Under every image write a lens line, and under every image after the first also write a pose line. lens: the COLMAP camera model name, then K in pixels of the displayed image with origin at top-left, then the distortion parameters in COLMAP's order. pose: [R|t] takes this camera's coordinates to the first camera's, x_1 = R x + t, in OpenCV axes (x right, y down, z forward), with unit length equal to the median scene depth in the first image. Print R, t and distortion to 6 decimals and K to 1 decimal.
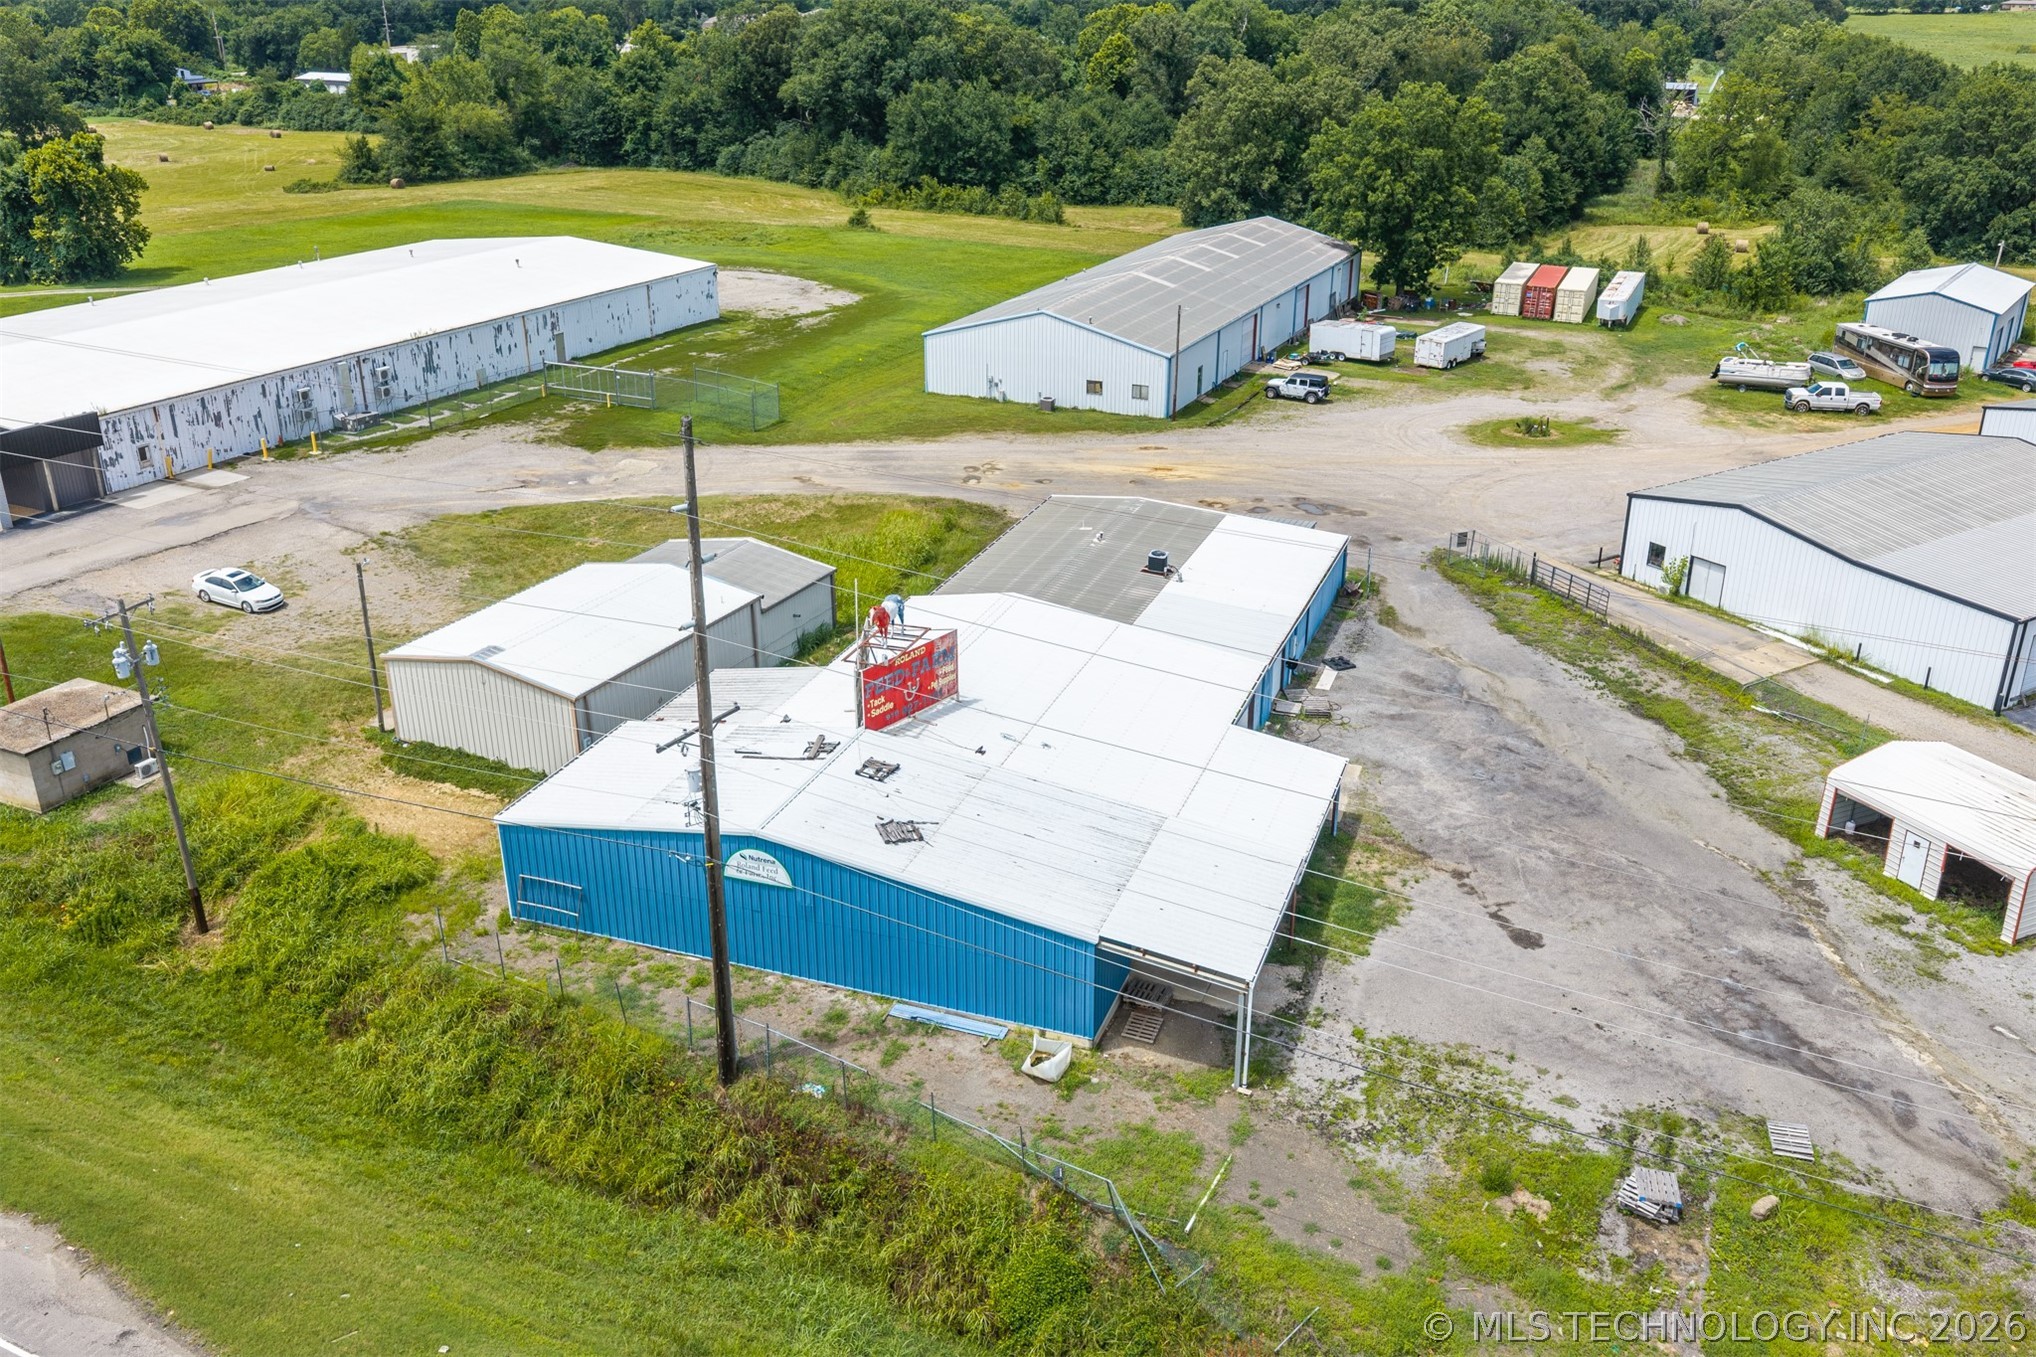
lens RADIAL K [[1689.3, 0, 1021.1], [0, 1689.3, 678.0], [0, 0, 1]] dist [0.022292, -0.034267]
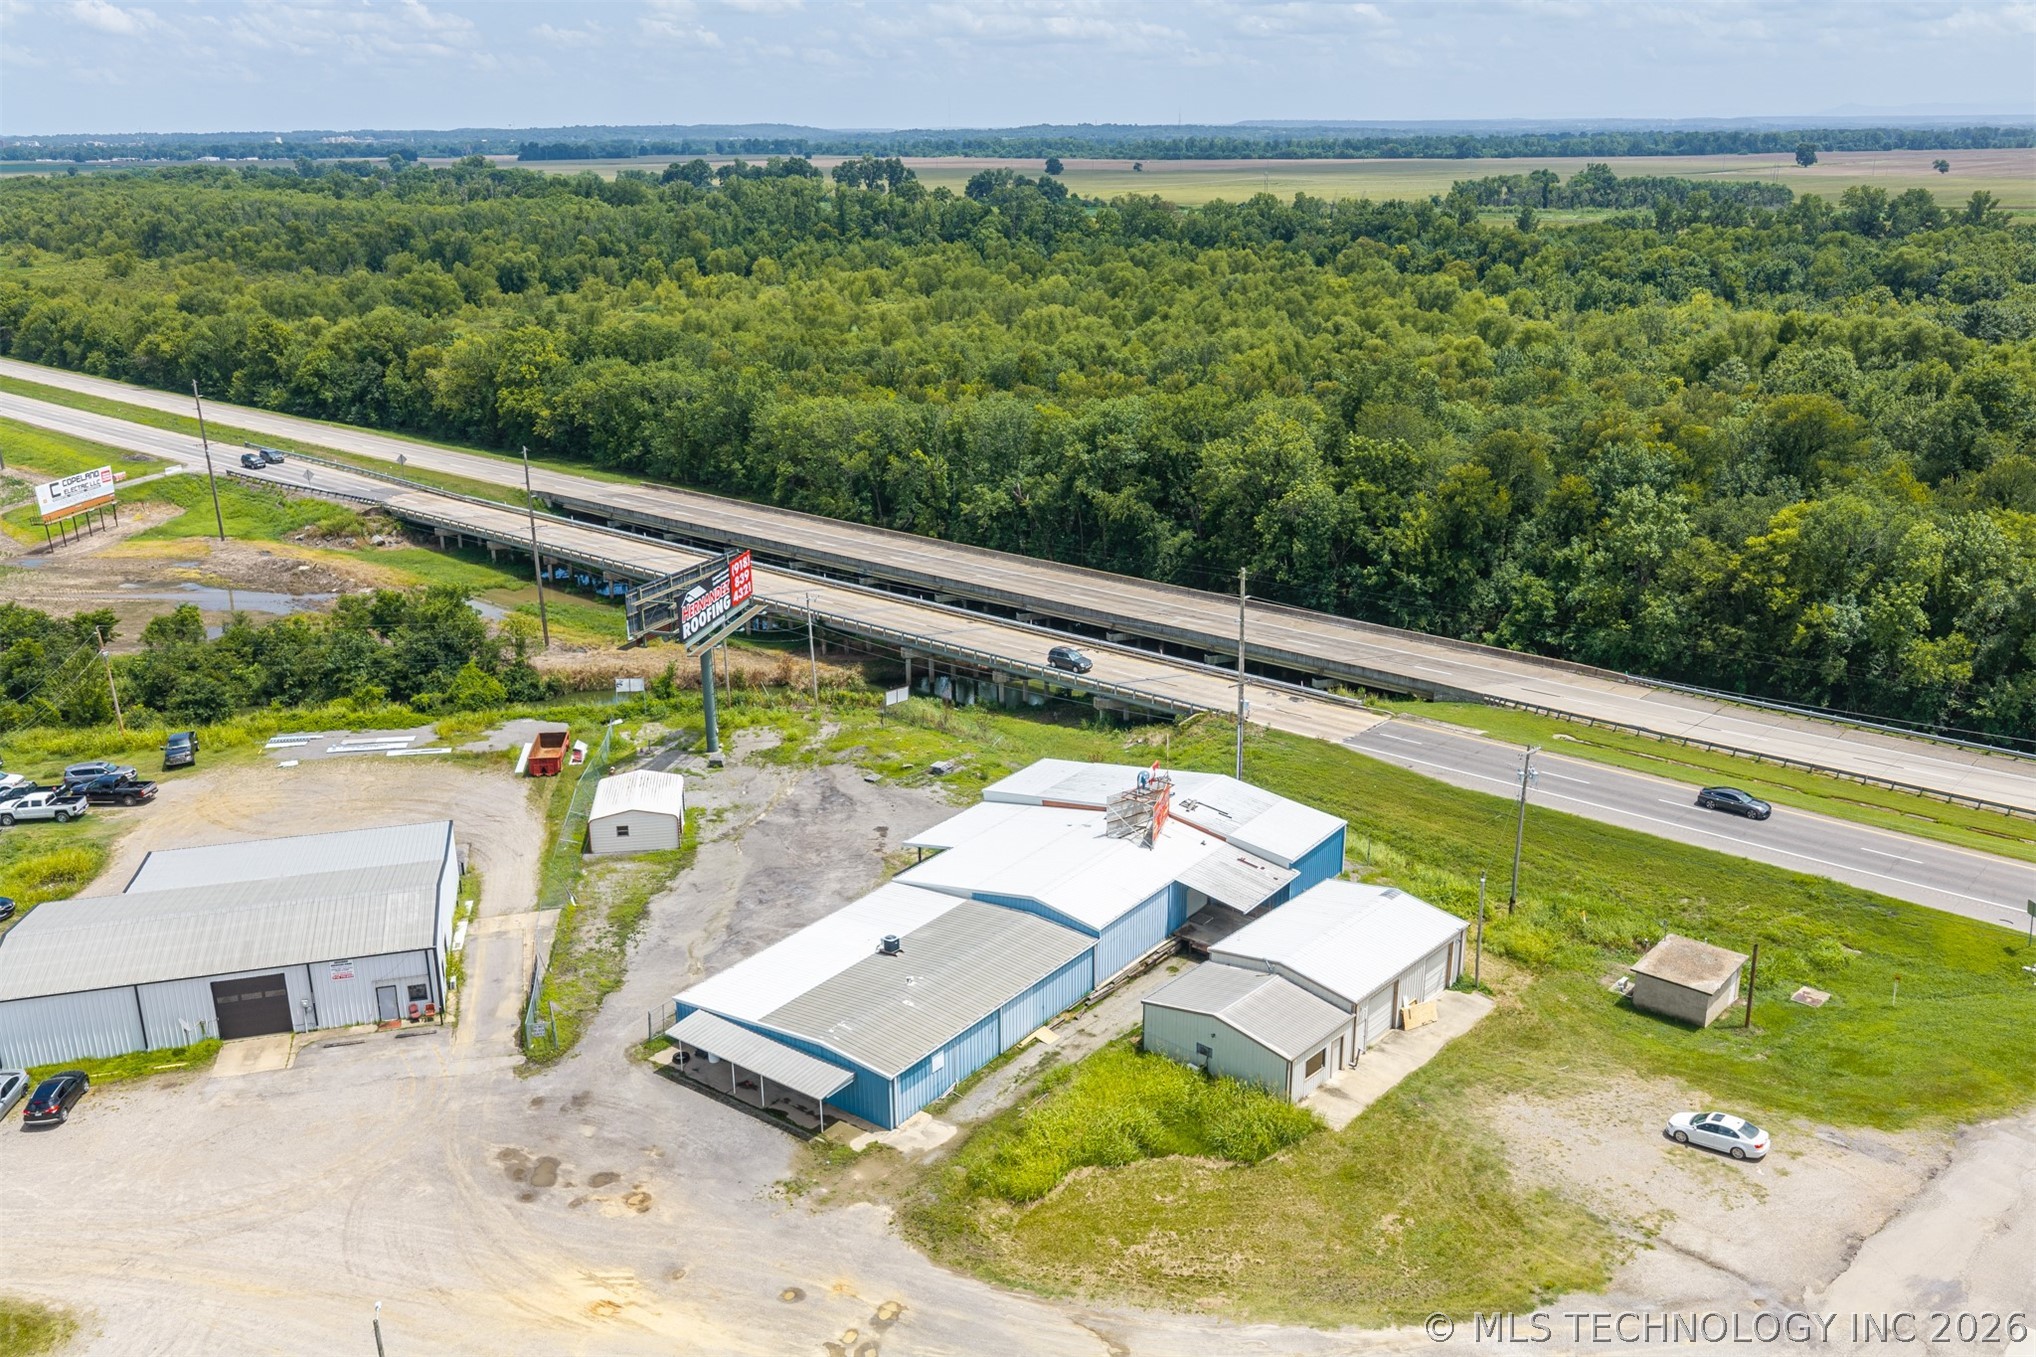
lens RADIAL K [[1689.3, 0, 1028.2], [0, 1689.3, 686.5], [0, 0, 1]] dist [0.022292, -0.034267]
pose [[-0.960990, -0.078721, 0.265144, -0.255472], [0.114595, 0.759163, 0.640734, -0.770835], [-0.251727, 0.646123, -0.720526, 1.349140]]
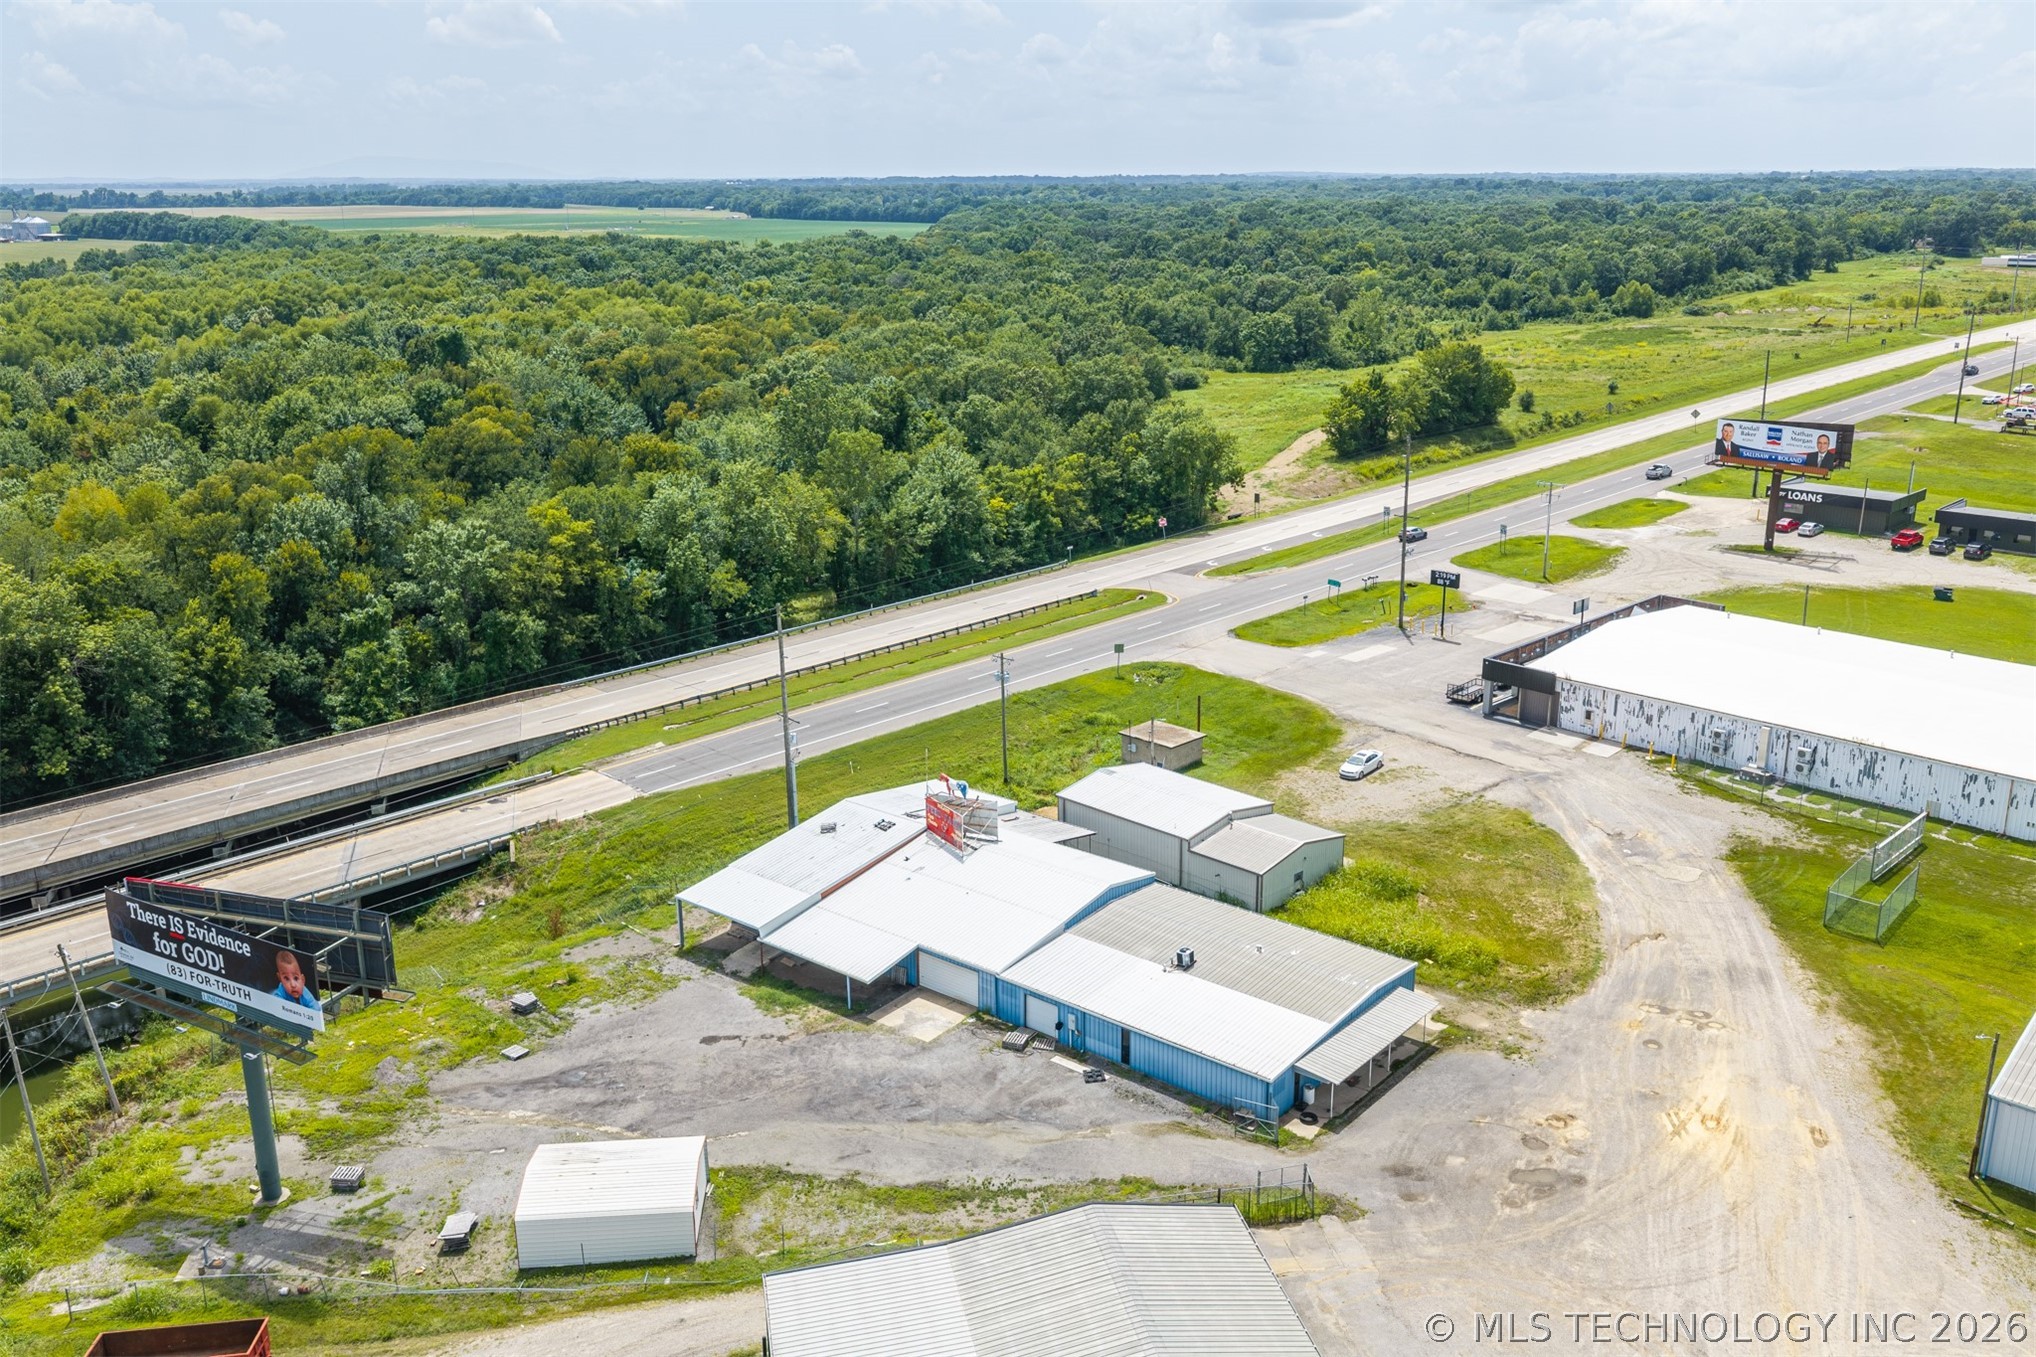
lens RADIAL K [[1689.3, 0, 1024.0], [0, 1689.3, 666.7], [0, 0, 1]] dist [0.022292, -0.034267]
pose [[-0.335275, 0.265137, -0.904042, 0.926084], [-0.358518, 0.851480, 0.382683, -0.532861], [0.871238, 0.452420, -0.190424, 0.800279]]
